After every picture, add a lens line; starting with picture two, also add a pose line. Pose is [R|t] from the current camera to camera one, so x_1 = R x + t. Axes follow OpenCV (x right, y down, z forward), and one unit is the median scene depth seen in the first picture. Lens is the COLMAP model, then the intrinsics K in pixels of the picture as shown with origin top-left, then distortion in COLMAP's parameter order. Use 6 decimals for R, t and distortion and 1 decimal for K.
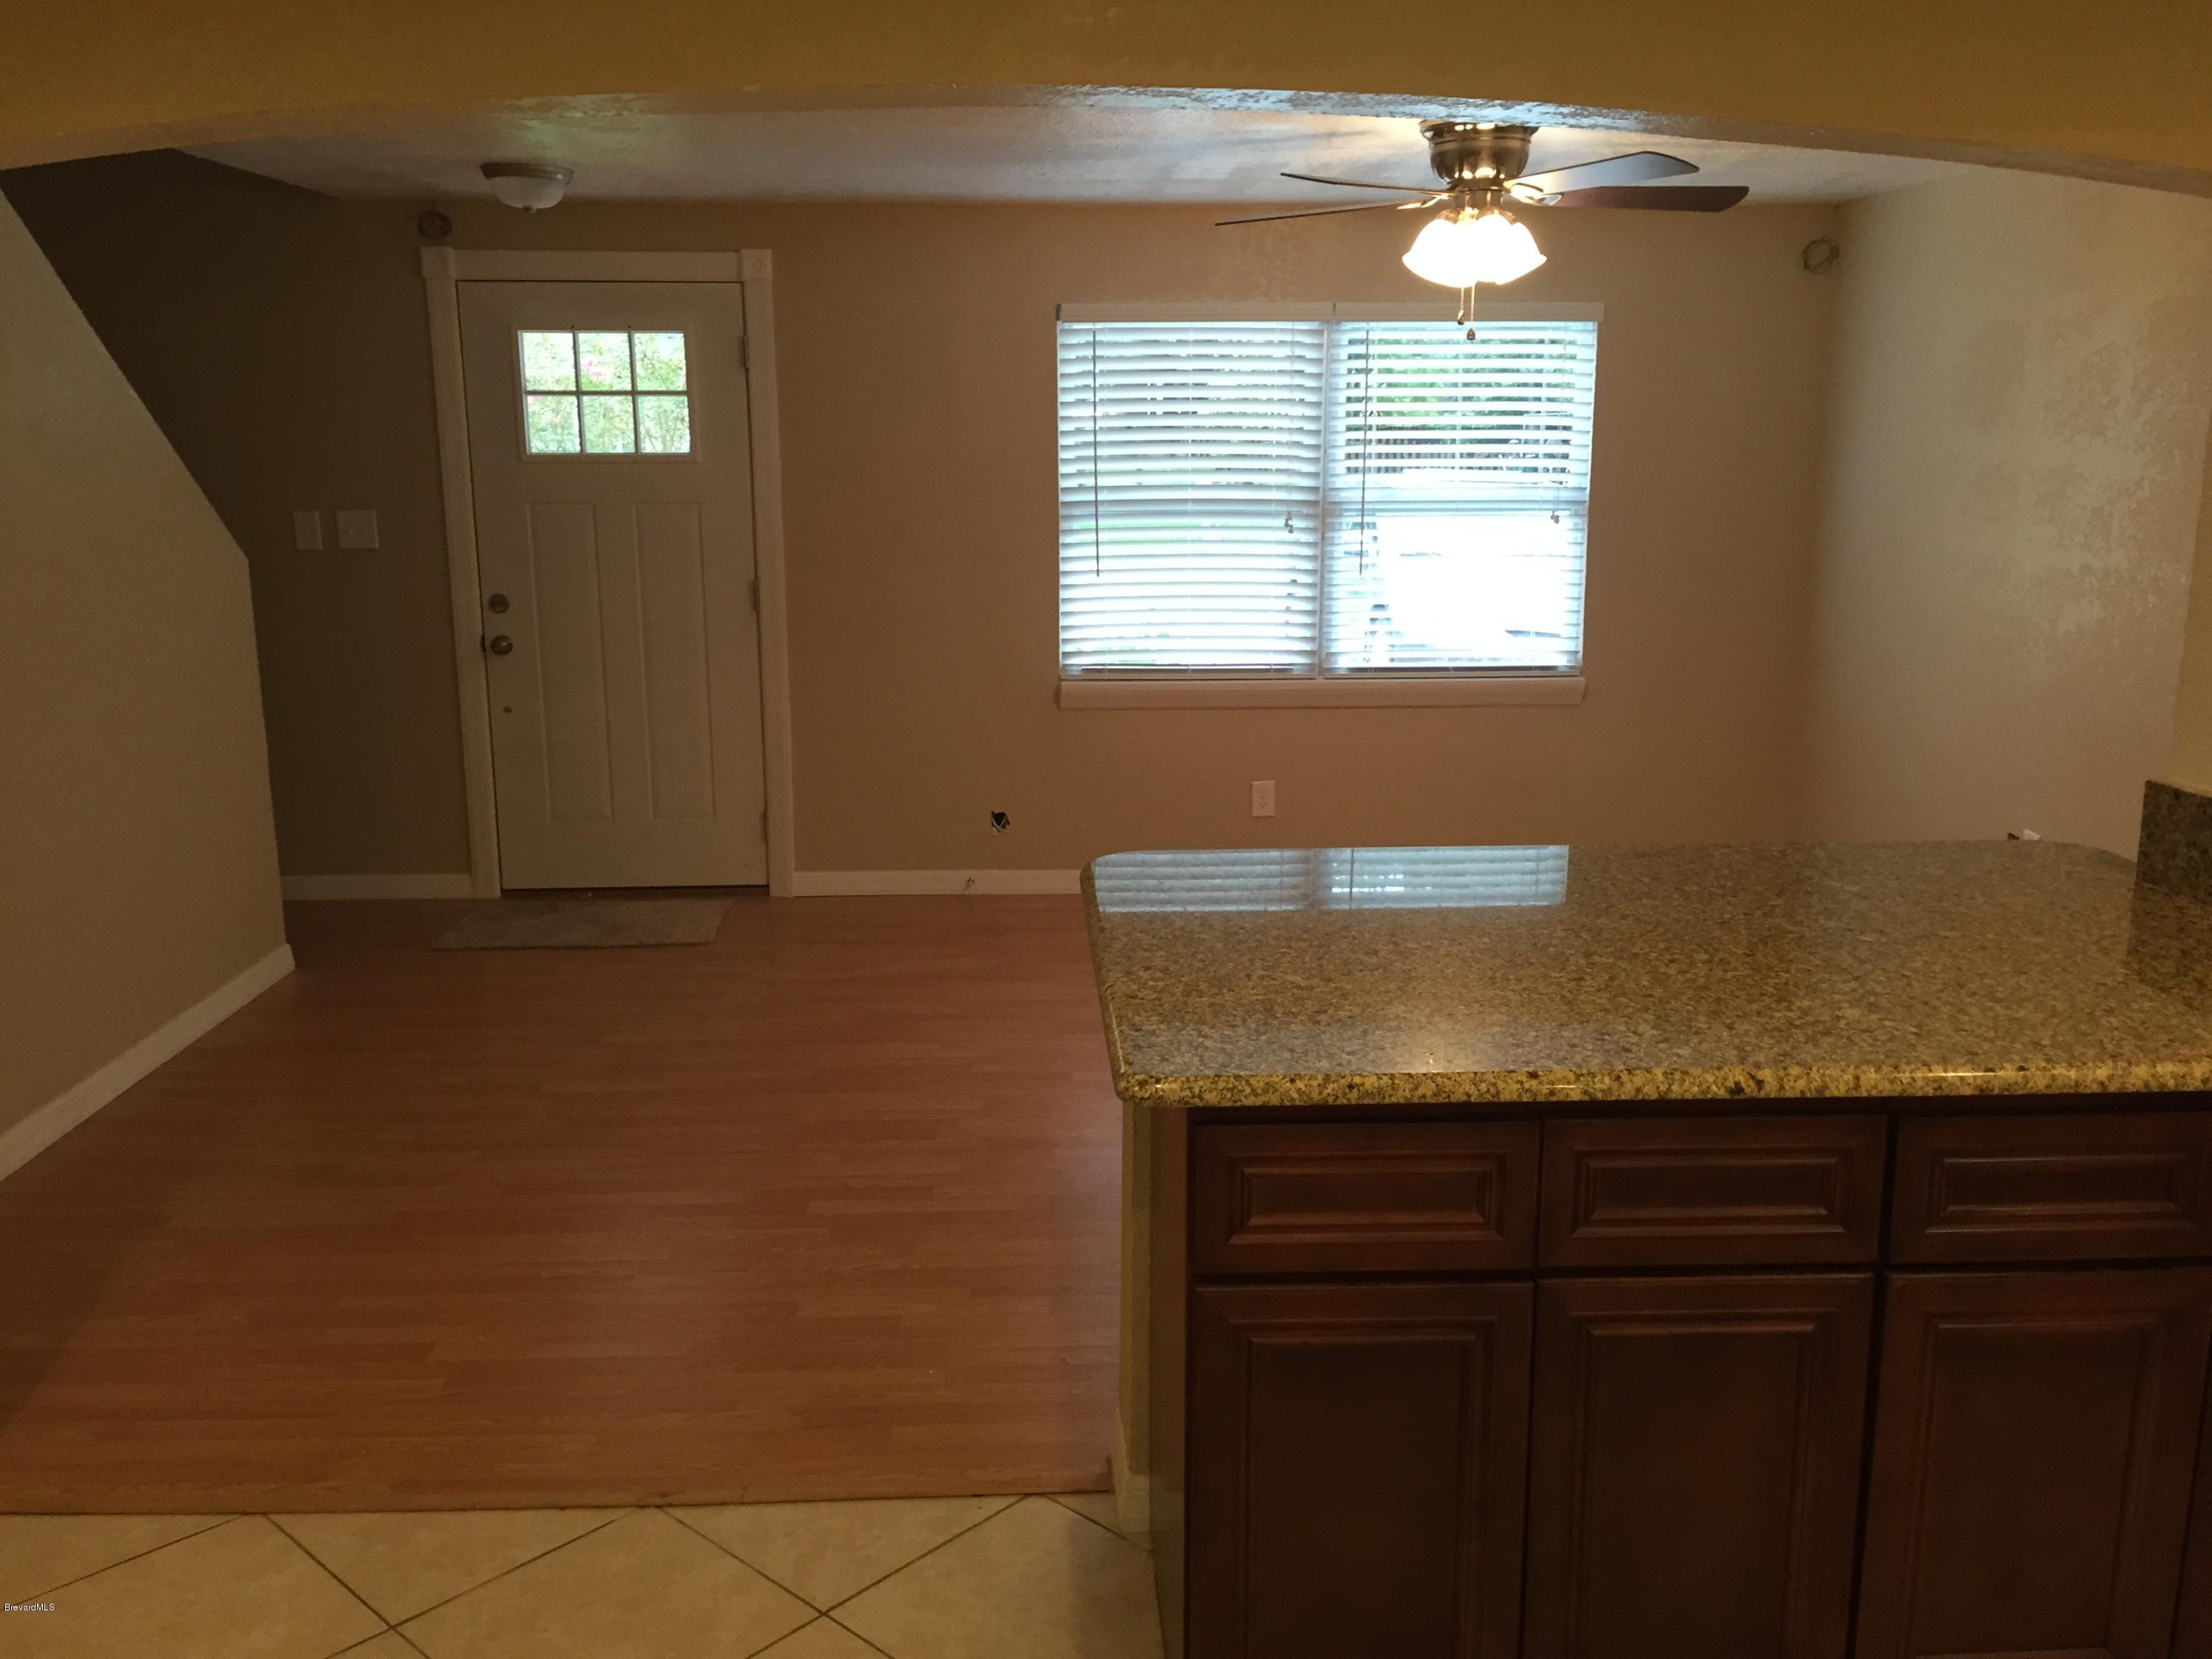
lens RADIAL K [[1898.2, 0, 1098.7], [0, 1898.2, 827.9], [0, 0, 1]] dist [0.078988, -0.105505]
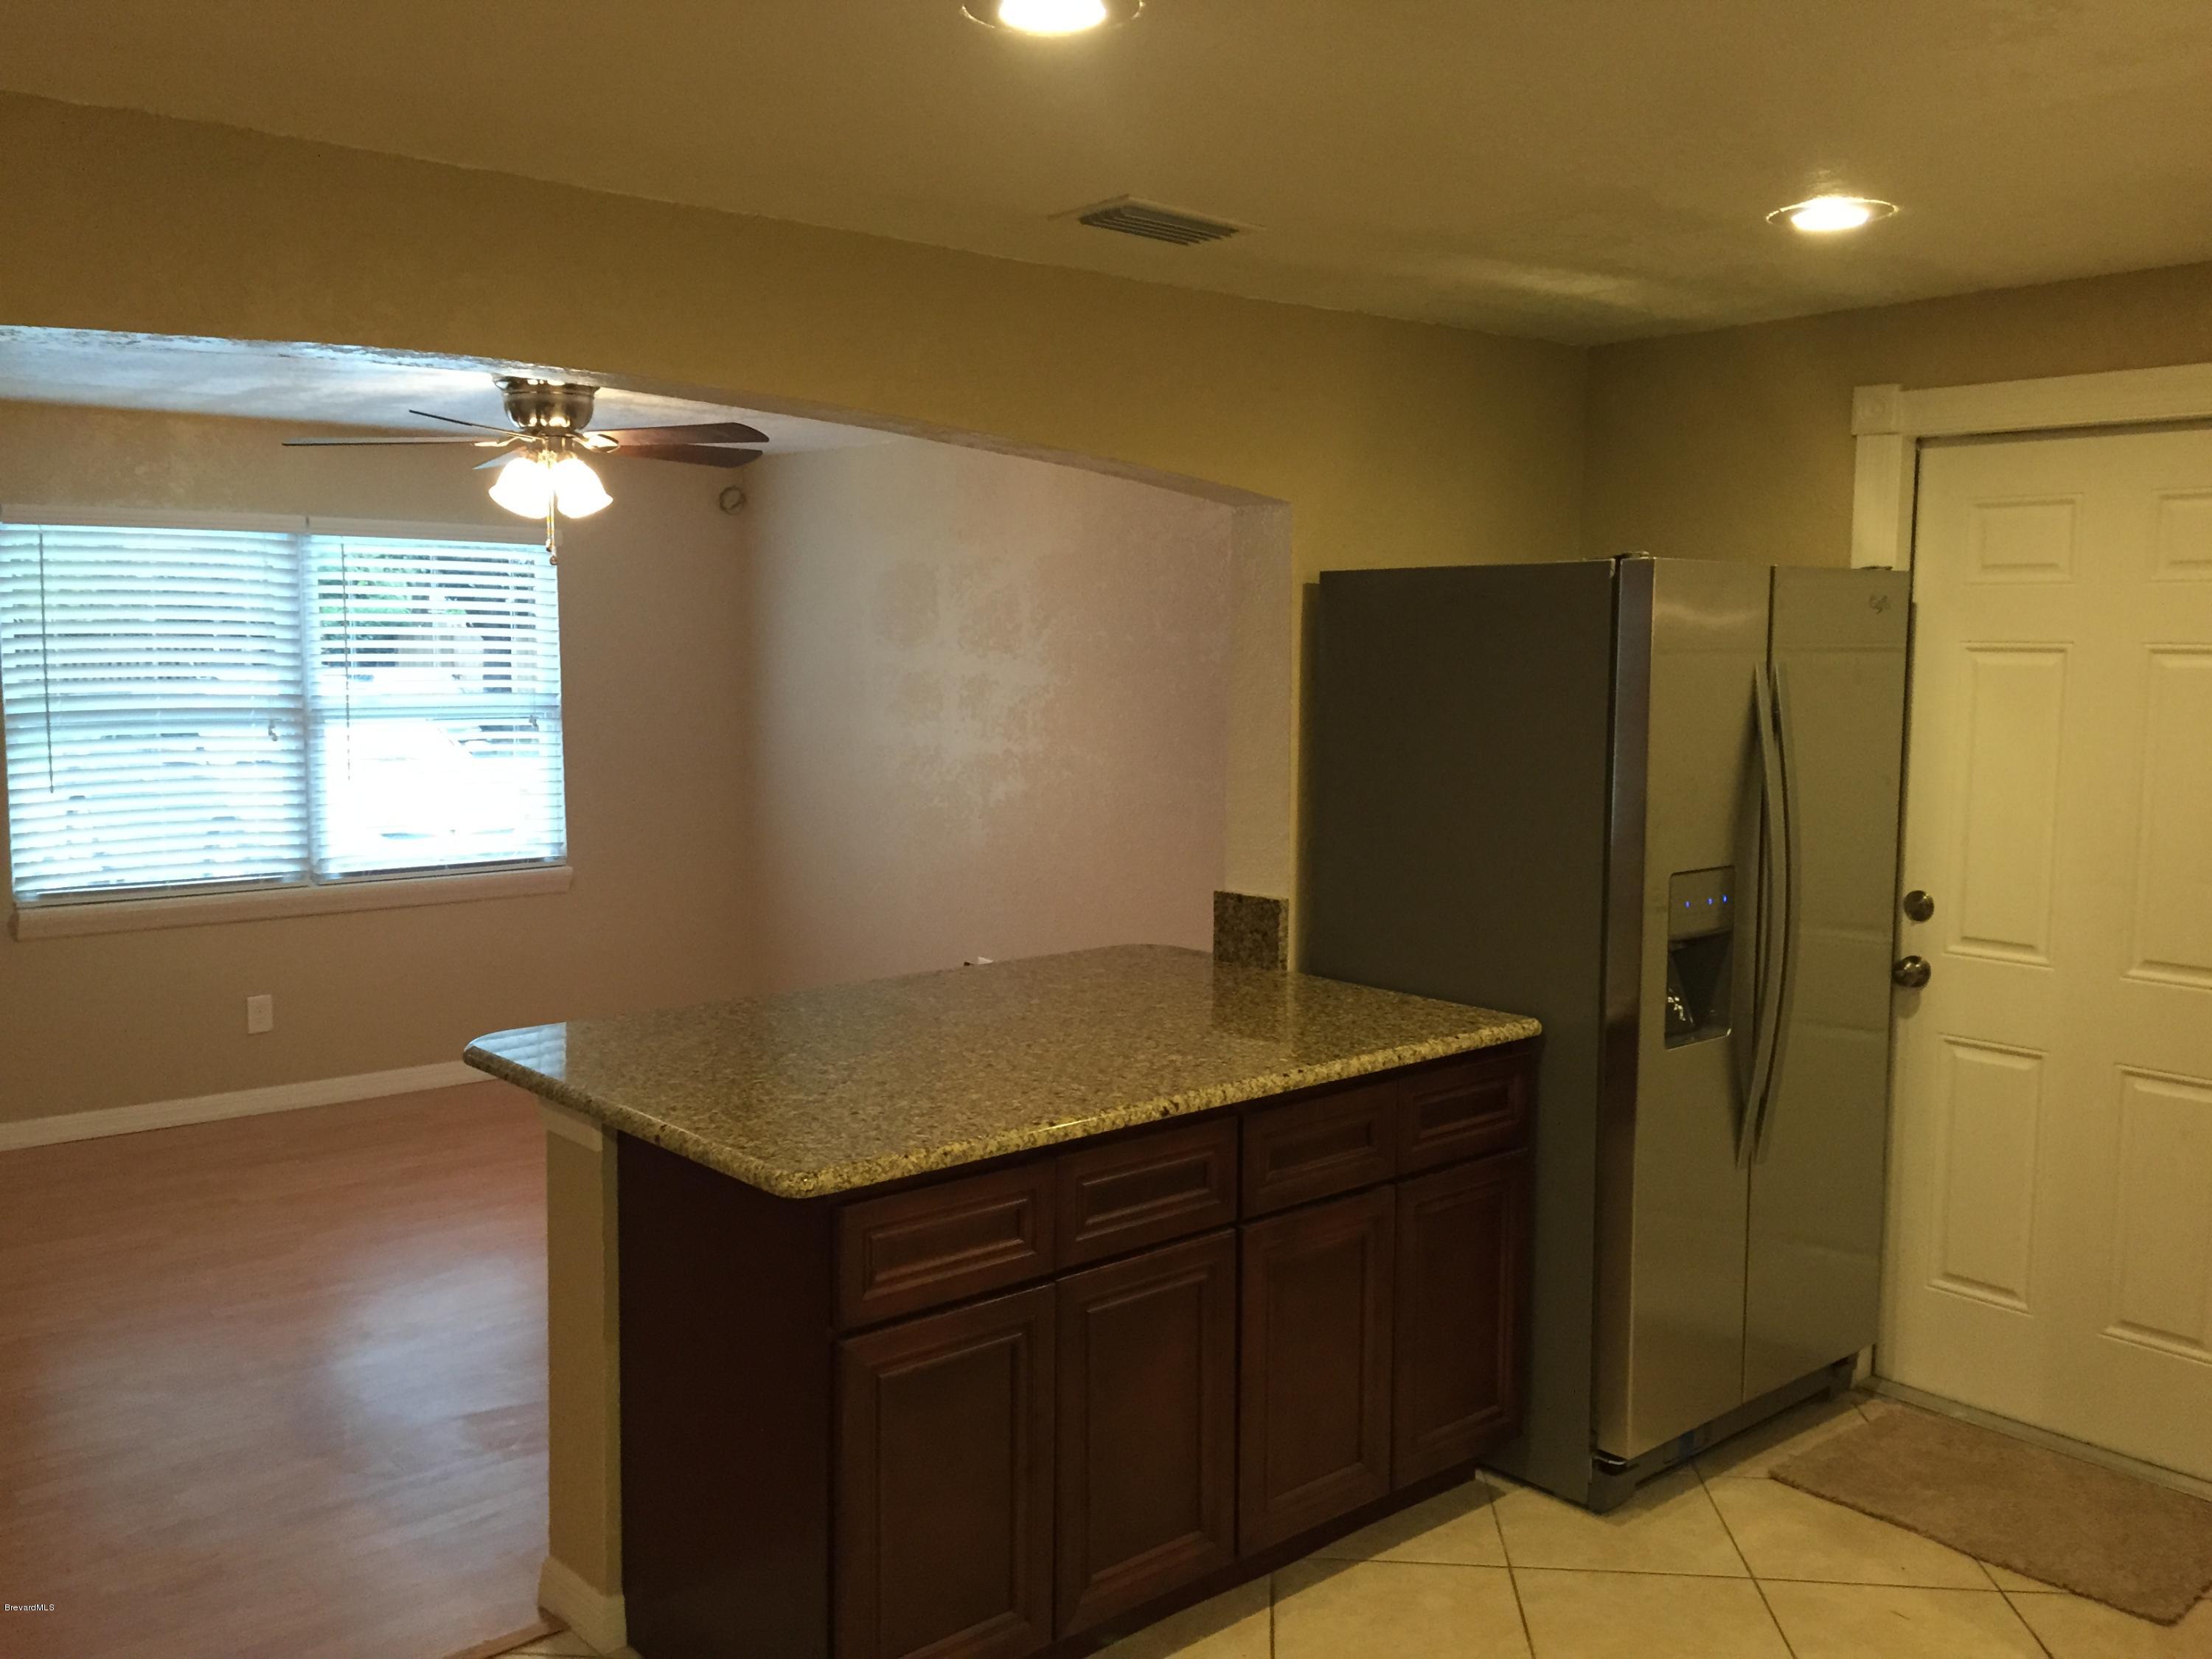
lens RADIAL K [[1898.2, 0, 1098.7], [0, 1898.2, 827.9], [0, 0, 1]] dist [0.078988, -0.105505]
pose [[0.785867, -0.056758, 0.615786, -0.183628], [0.120263, 0.990794, -0.062156, 0.002850], [-0.606589, 0.122902, 0.785458, -0.035683]]
